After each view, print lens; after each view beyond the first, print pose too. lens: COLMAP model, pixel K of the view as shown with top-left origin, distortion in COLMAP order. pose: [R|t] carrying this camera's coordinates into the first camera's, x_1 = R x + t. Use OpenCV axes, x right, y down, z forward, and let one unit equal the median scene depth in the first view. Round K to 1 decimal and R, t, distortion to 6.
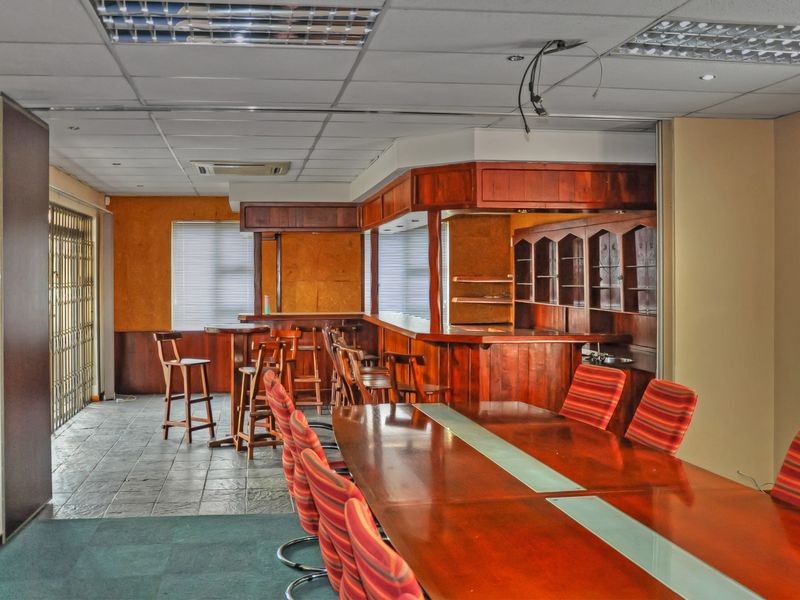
lens RADIAL K [[757.9, 0, 400.0], [0, 757.9, 300.0], [0, 0, 1]] dist [0.002792, -0.248485]
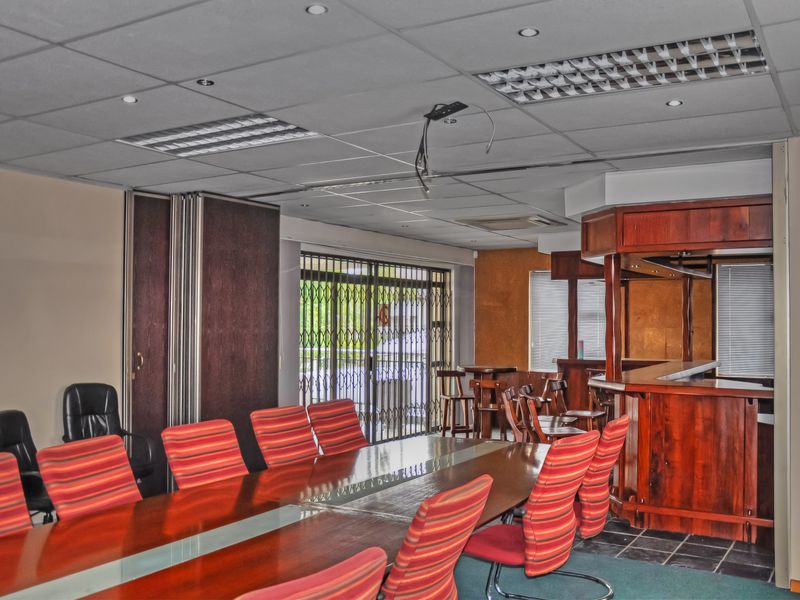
lens RADIAL K [[757.9, 0, 400.0], [0, 757.9, 300.0], [0, 0, 1]] dist [0.002792, -0.248485]
pose [[0.789306, -0.014154, -0.613837, 0.238081], [-0.019638, 0.998641, -0.048279, -0.006901], [0.613686, 0.050161, 0.787955, 0.043666]]
